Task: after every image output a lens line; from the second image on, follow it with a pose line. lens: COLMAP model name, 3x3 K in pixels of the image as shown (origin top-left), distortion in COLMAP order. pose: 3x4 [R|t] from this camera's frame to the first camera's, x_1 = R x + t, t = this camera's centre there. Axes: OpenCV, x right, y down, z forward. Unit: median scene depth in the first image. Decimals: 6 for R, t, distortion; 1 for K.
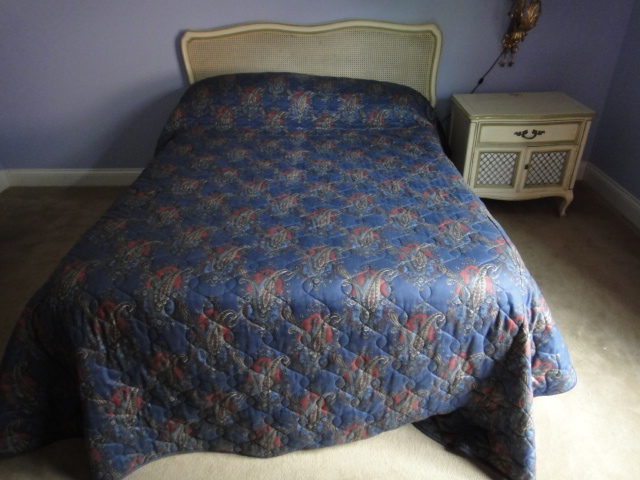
lens RADIAL K [[458.1, 0, 319.2], [0, 458.1, 236.2], [0, 0, 1]] dist [-0.006132, 0.018452]
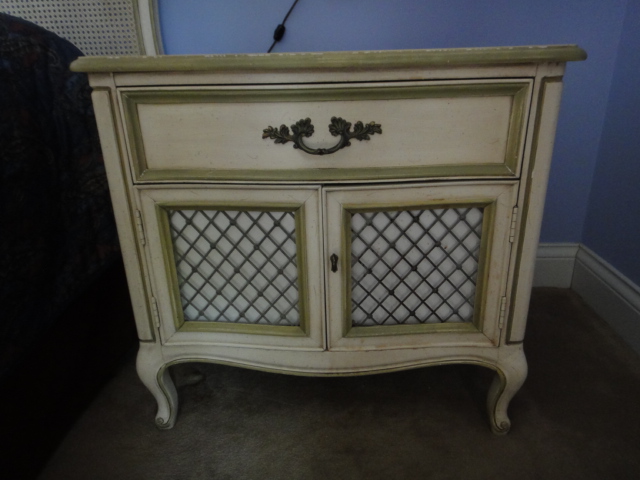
lens RADIAL K [[458.1, 0, 319.2], [0, 458.1, 236.2], [0, 0, 1]] dist [-0.006132, 0.018452]
pose [[0.999747, 0.013541, -0.017947, 0.450415], [-0.016141, 0.987980, -0.153737, -0.126423], [0.015650, 0.153988, 0.987949, 0.738788]]
